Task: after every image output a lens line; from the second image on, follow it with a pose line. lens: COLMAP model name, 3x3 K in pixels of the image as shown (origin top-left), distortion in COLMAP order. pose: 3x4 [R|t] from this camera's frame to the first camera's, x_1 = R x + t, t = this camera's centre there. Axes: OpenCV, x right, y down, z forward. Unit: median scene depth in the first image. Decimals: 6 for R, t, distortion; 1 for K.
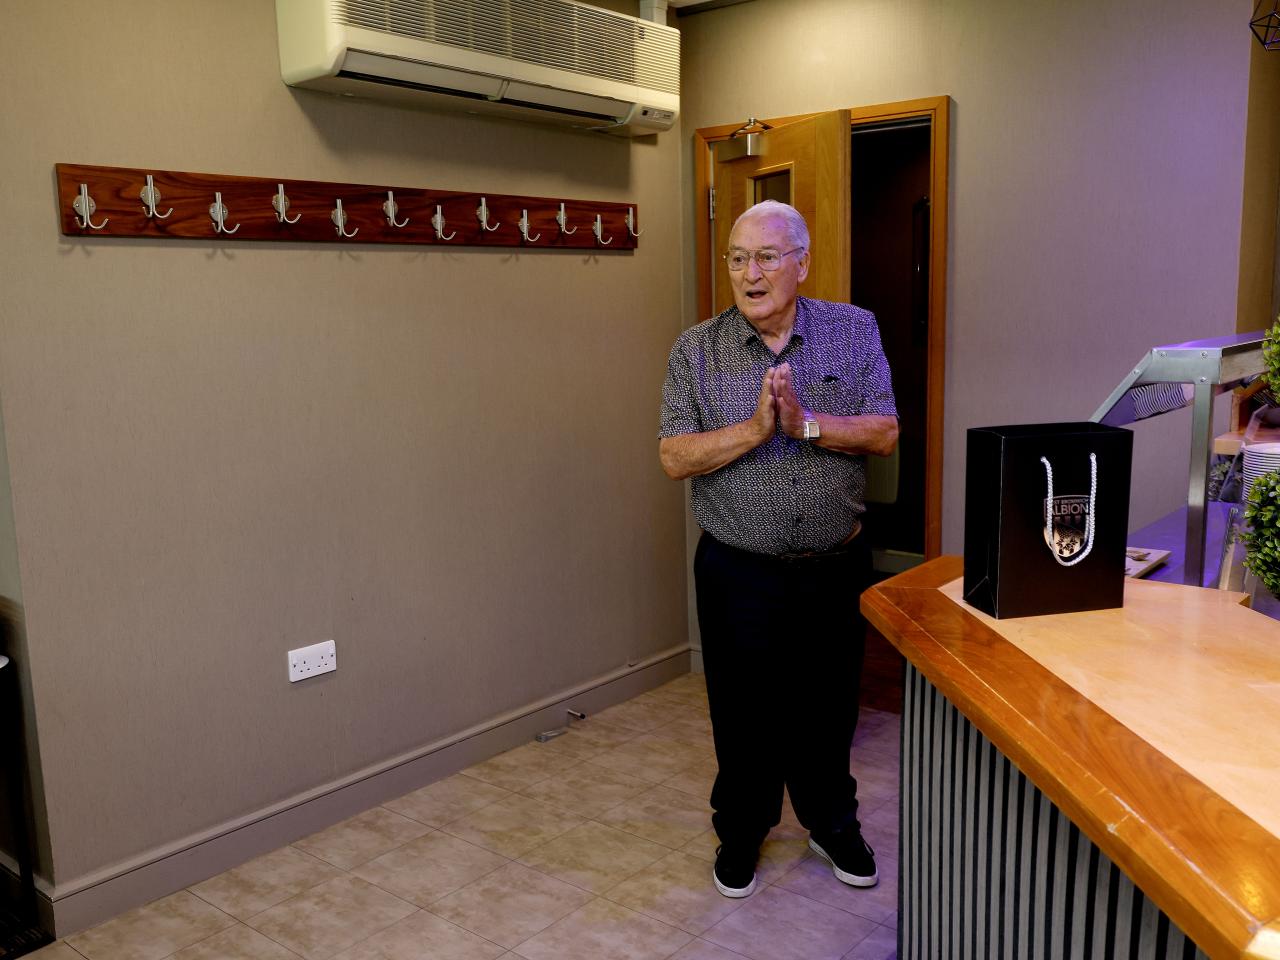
lens RADIAL K [[1165.2, 0, 633.9], [0, 1165.2, 483.5], [0, 0, 1]] dist [0.008723, 0.006650]
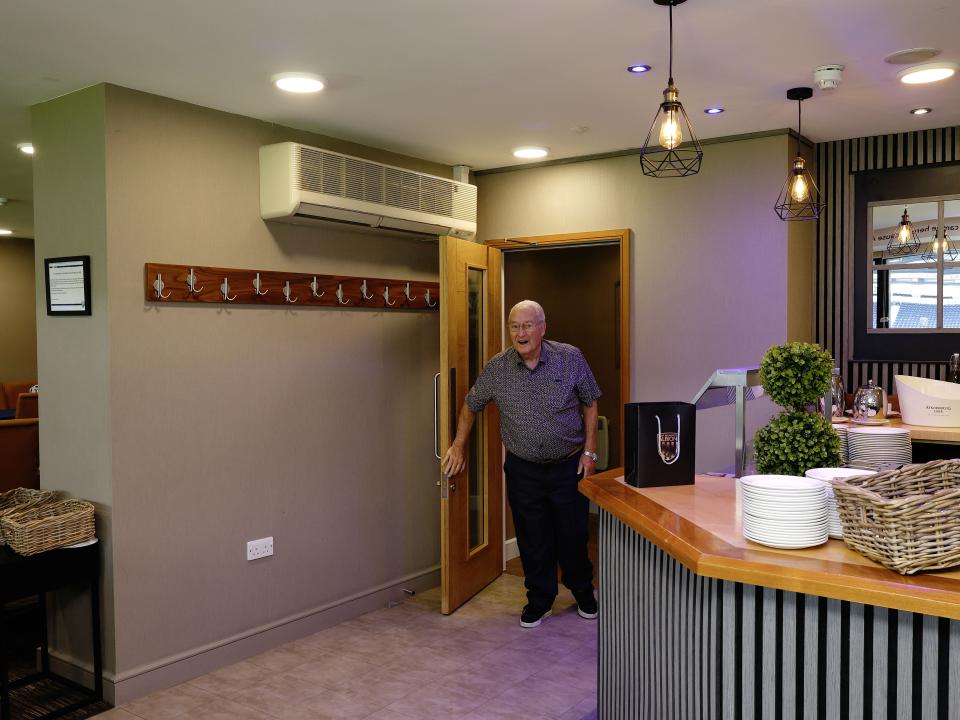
lens RADIAL K [[863.8, 0, 463.2], [0, 863.8, 365.8], [0, 0, 1]] dist [0.005201, 0.022822]
pose [[0.998693, 0.015376, 0.048740, -0.051246], [-0.009384, 0.992624, -0.120873, 0.041132], [-0.050239, 0.120258, 0.991471, -0.310712]]
